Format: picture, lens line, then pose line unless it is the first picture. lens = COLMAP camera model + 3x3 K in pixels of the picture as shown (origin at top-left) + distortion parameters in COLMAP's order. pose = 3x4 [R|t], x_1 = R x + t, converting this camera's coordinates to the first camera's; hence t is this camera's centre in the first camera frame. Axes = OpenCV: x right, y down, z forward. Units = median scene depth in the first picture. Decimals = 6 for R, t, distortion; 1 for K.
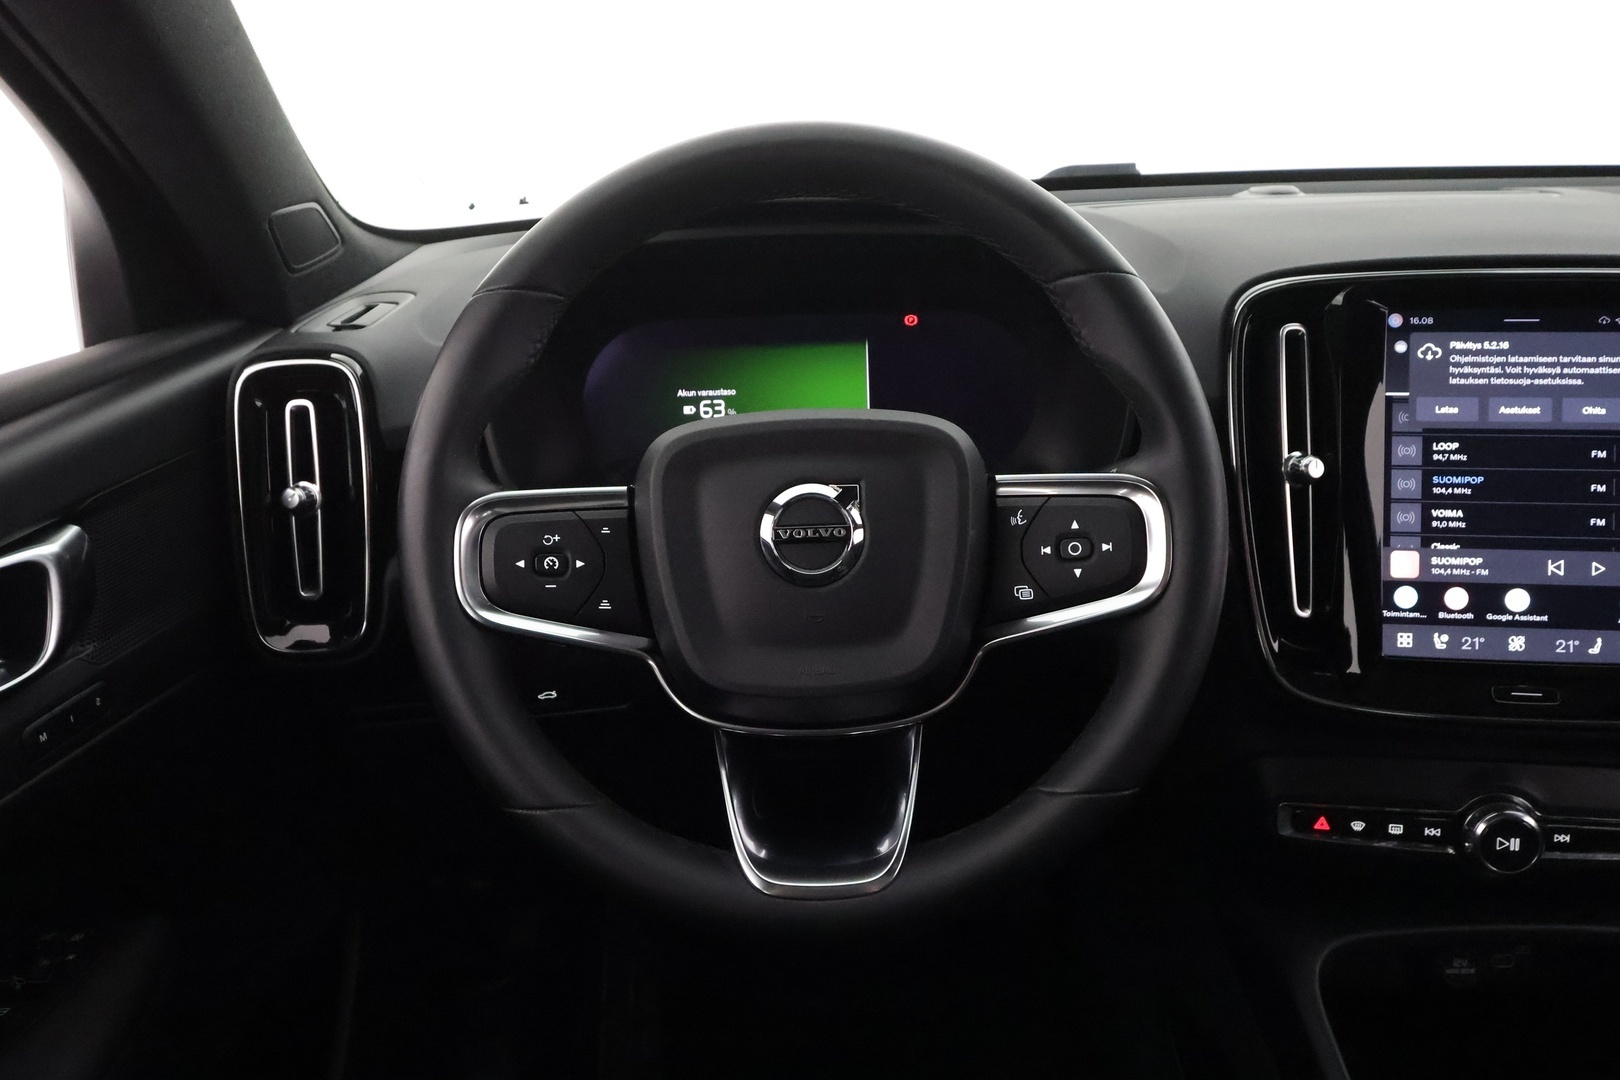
lens RADIAL K [[1221.6, 0, 805.7], [0, 1221.6, 544.4], [0, 0, 1]] dist [-0.008506, 0.012690]
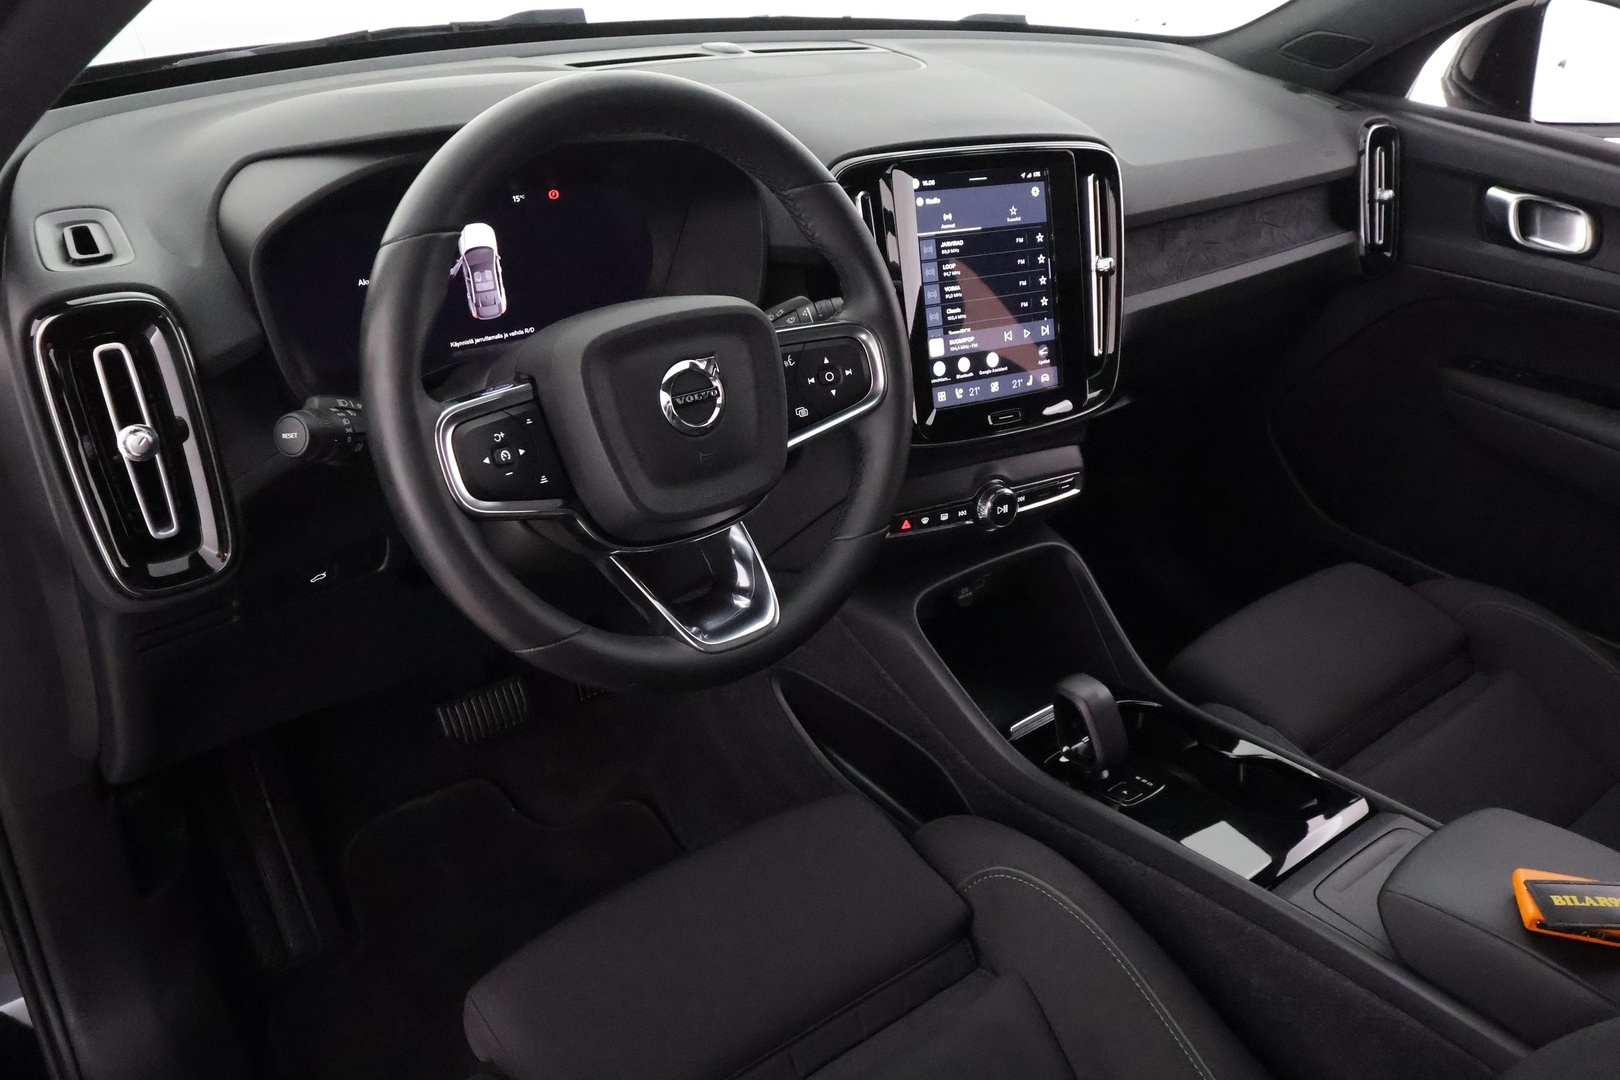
lens RADIAL K [[1277.2, 0, 816.8], [0, 1277.2, 536.2], [0, 0, 1]] dist [0.022775, 0.003827]
pose [[0.772526, -0.234040, 0.590279, -0.633491], [0.121343, 0.966878, 0.224550, -0.134130], [-0.623281, -0.101844, 0.775338, -0.177006]]
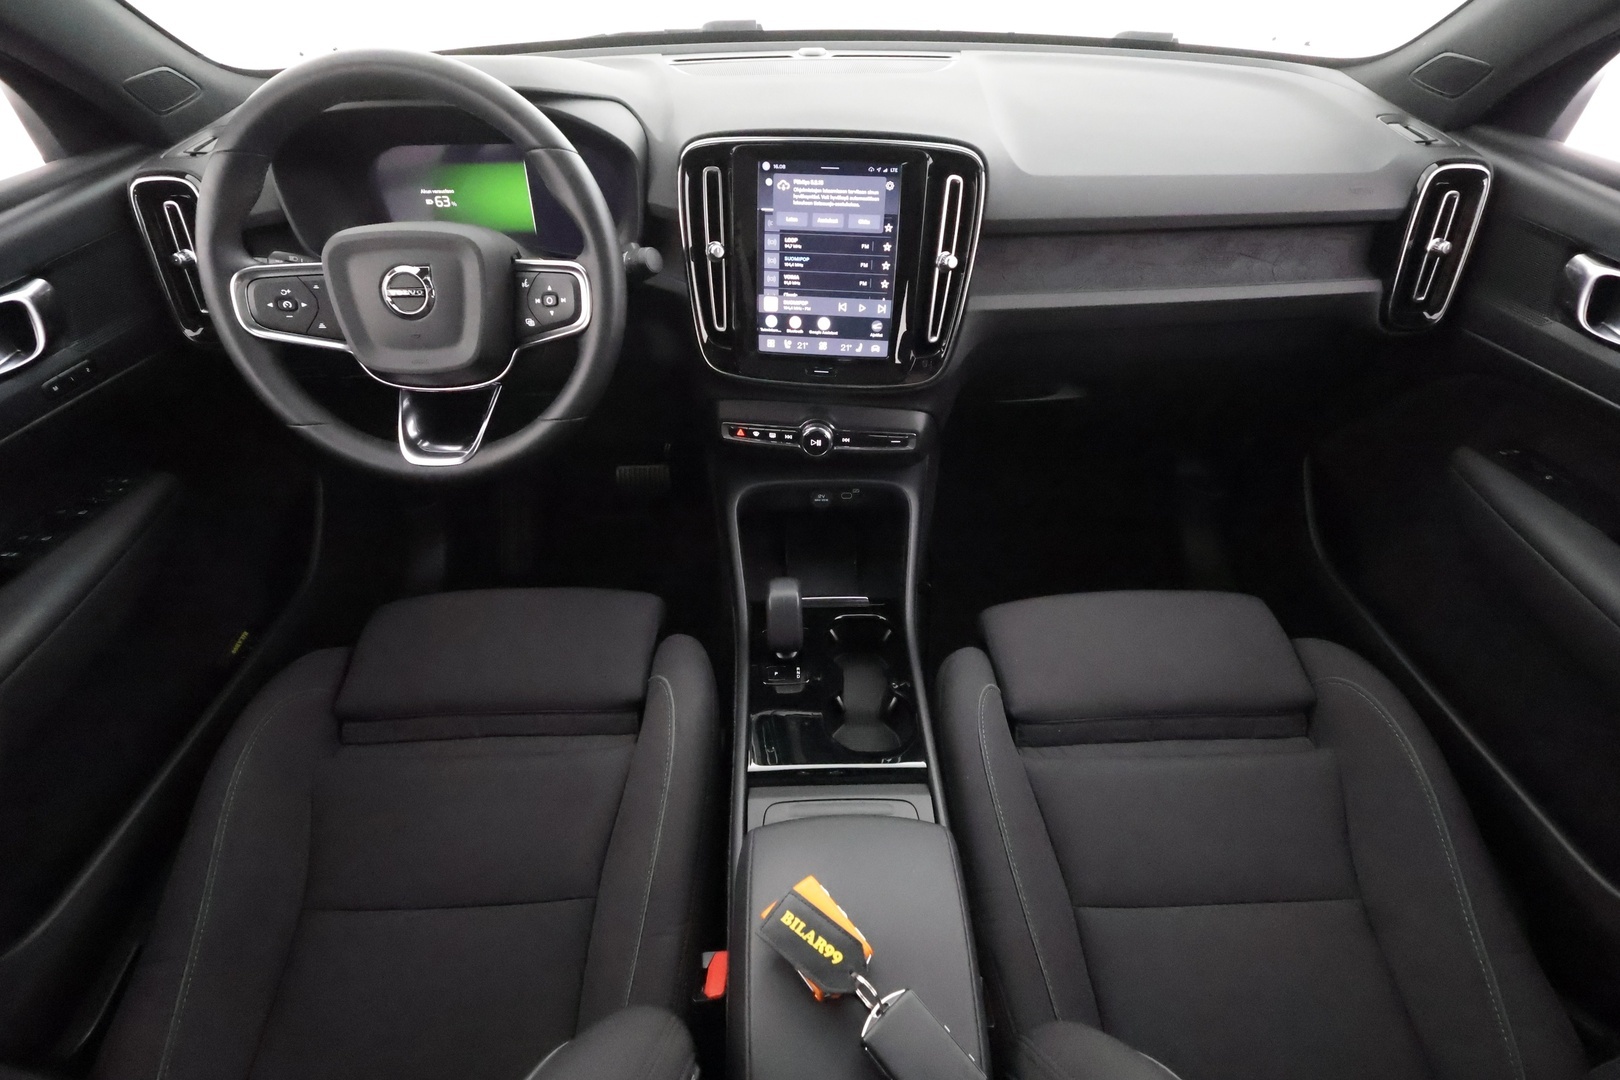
lens RADIAL K [[749.4, 0, 805.7], [0, 749.4, 533.5], [0, 0, 1]] dist [-0.000886, 0.002230]
pose [[0.999378, 0.001901, 0.035220, 0.508464], [-0.014709, 0.930041, 0.367161, -0.084196], [-0.032059, -0.367450, 0.929491, -0.263342]]
